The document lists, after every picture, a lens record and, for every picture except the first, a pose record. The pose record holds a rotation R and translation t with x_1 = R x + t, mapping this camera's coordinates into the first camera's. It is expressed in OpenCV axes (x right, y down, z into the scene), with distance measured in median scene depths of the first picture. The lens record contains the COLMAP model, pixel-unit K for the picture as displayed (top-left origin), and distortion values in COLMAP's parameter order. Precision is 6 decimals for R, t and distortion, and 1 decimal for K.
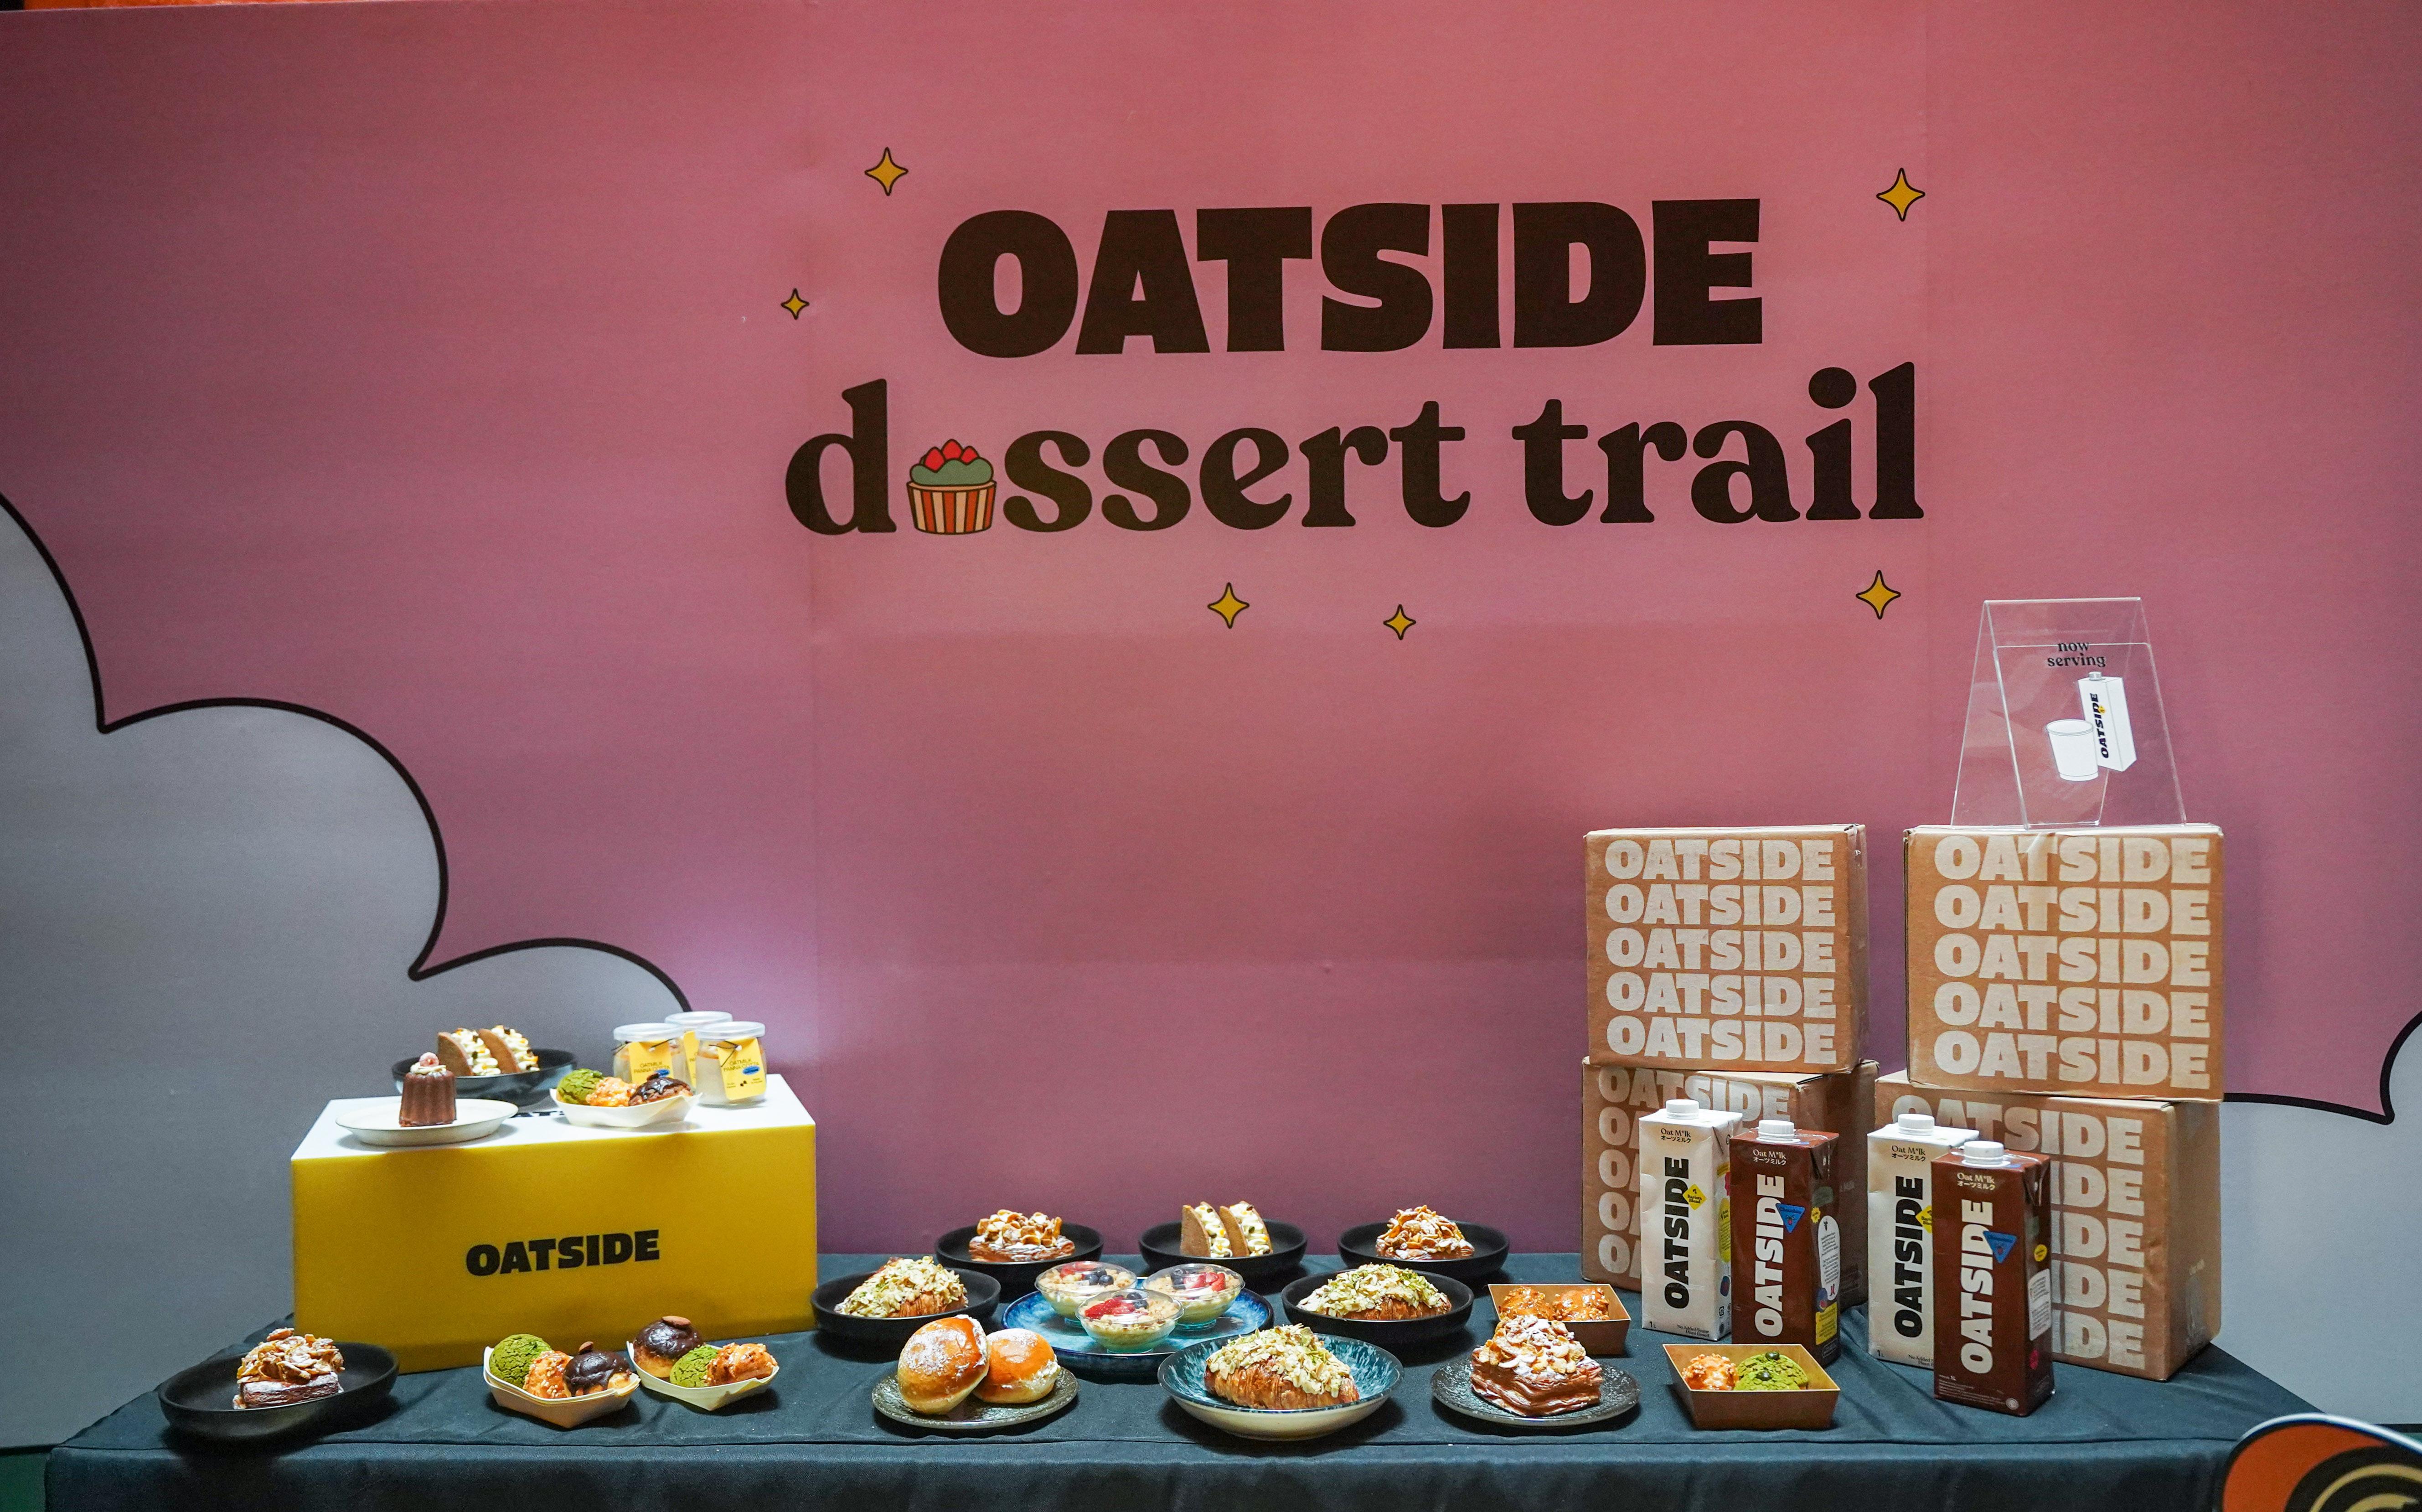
lens RADIAL K [[1953.2, 0, 1174.8], [0, 1953.2, 823.8], [0, 0, 1]] dist [0.003402, 0.002519]
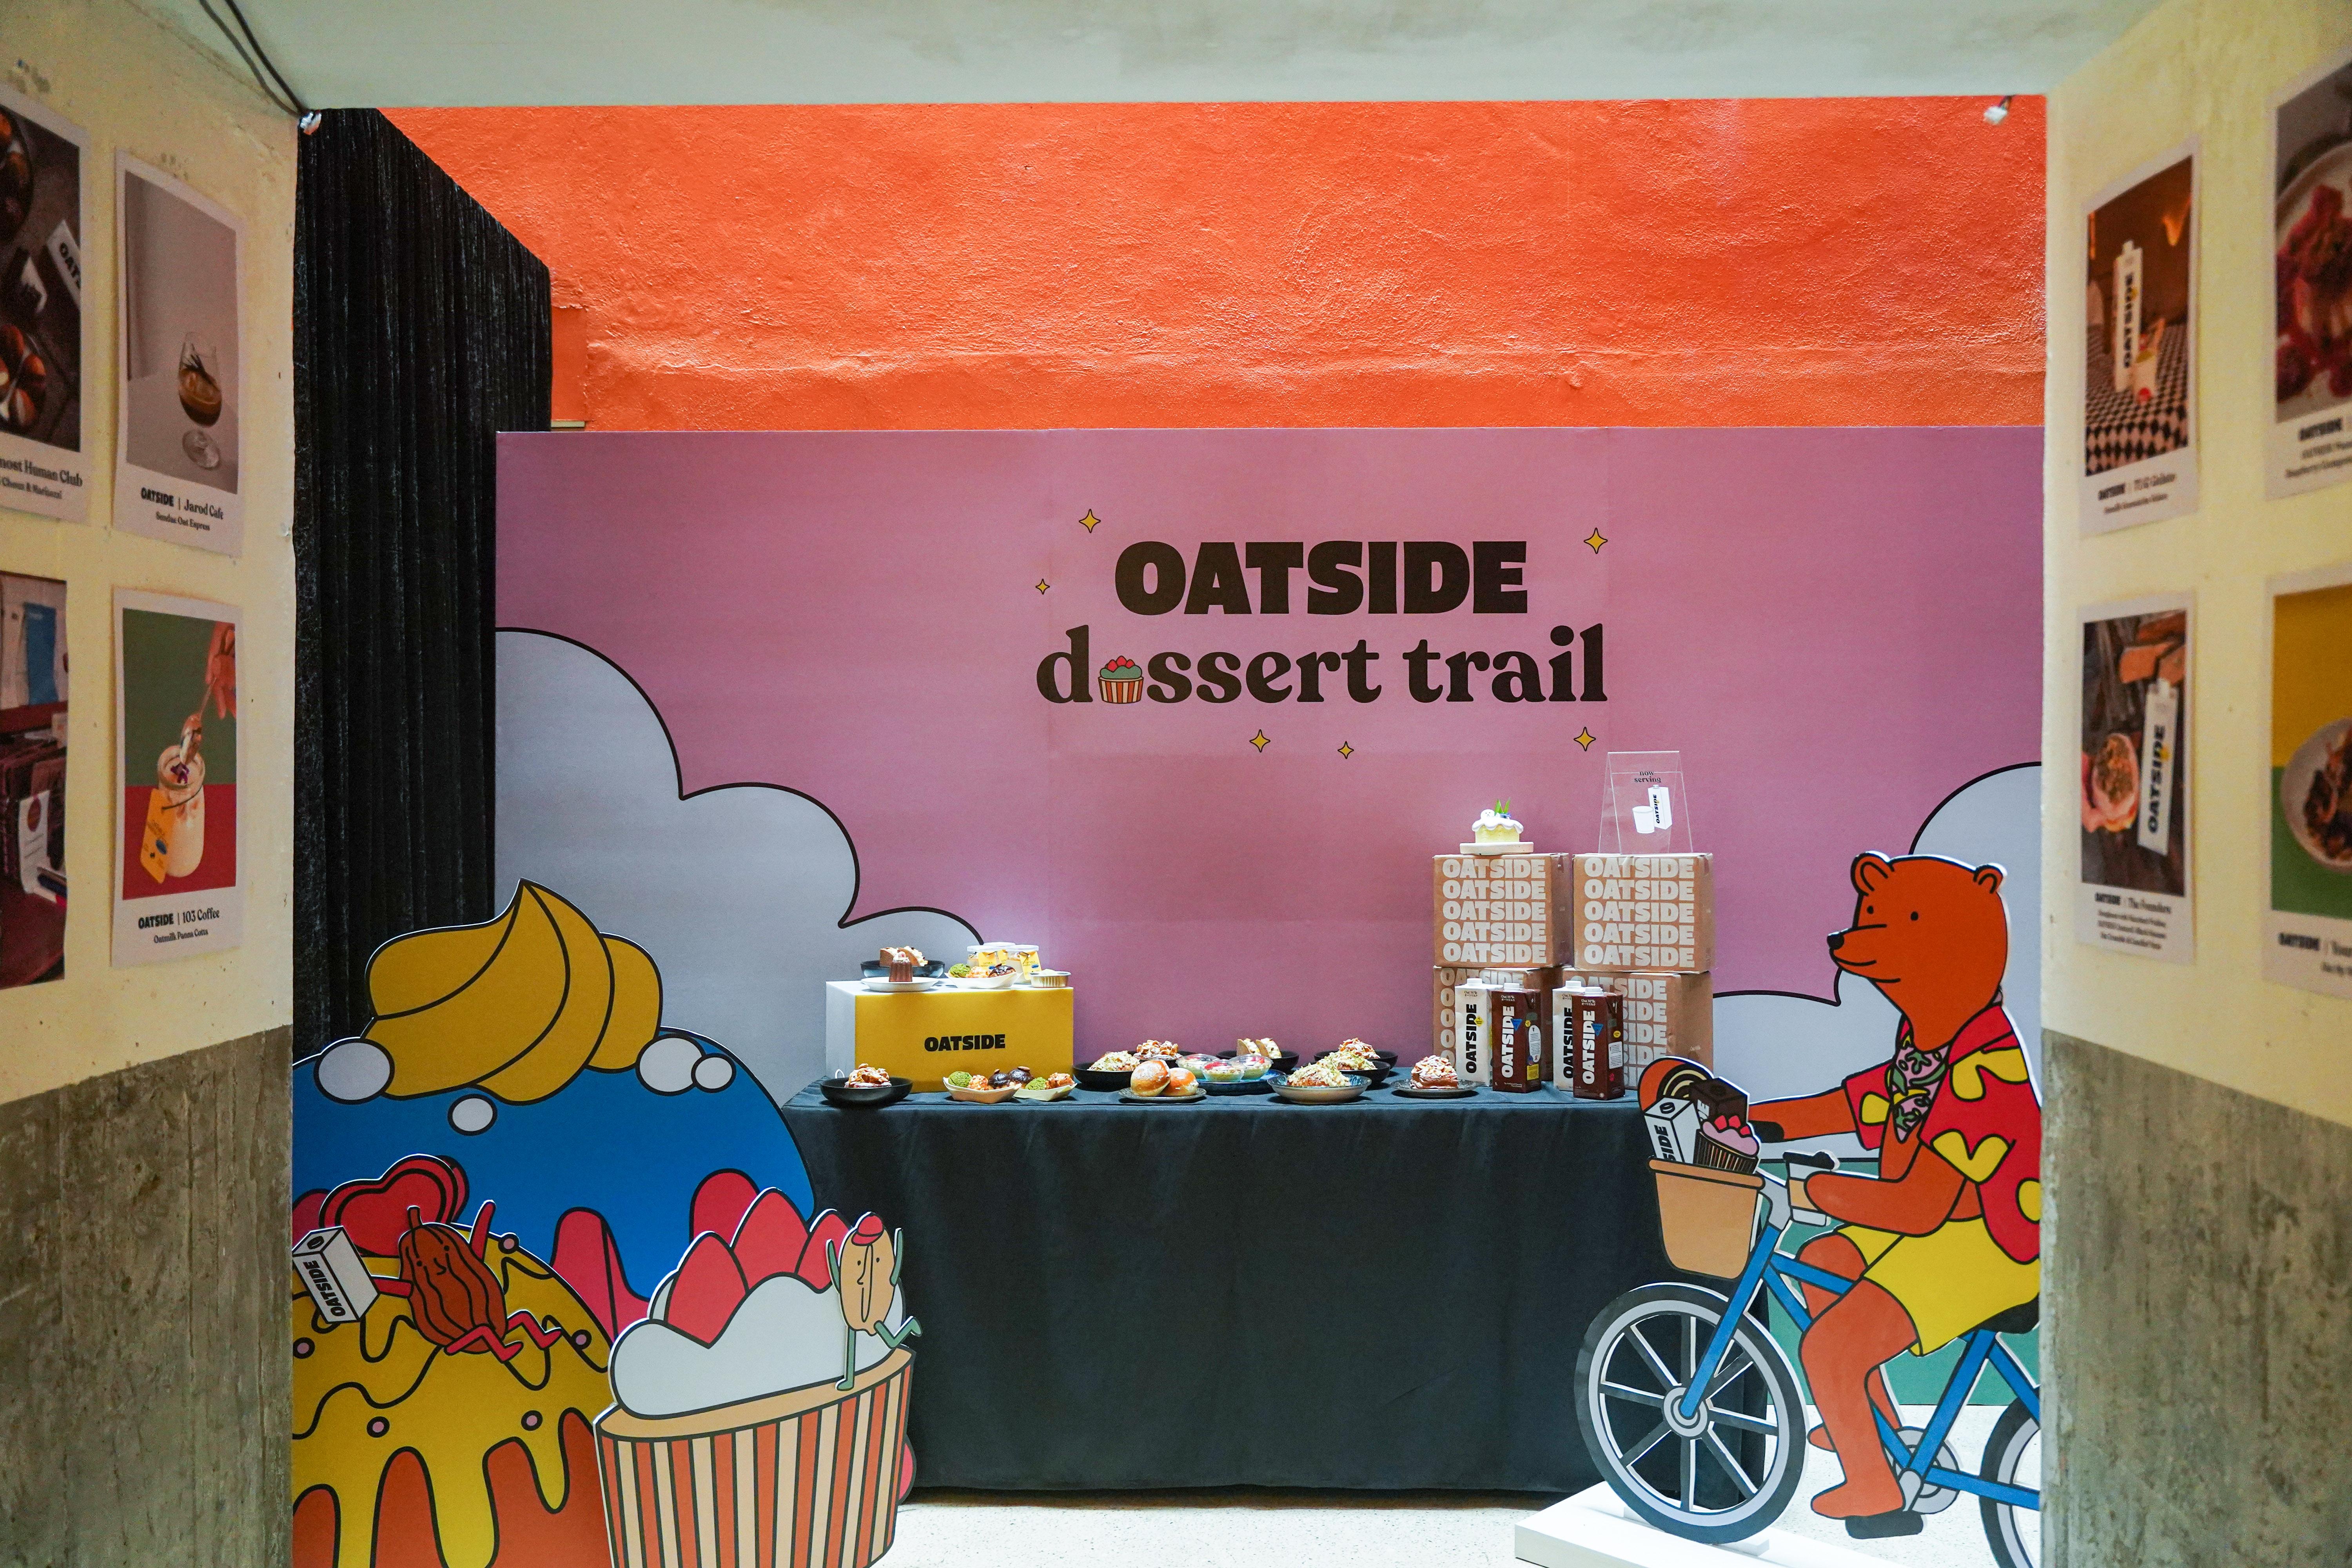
lens RADIAL K [[2099.4, 0, 1177.1], [0, 2099.4, 813.8], [0, 0, 1]] dist [0.062073, -0.000384]
pose [[0.999260, 0.008757, 0.037461, -0.137858], [-0.007816, 0.999652, -0.025200, 0.016876], [-0.037669, 0.024889, 0.998980, -1.141688]]
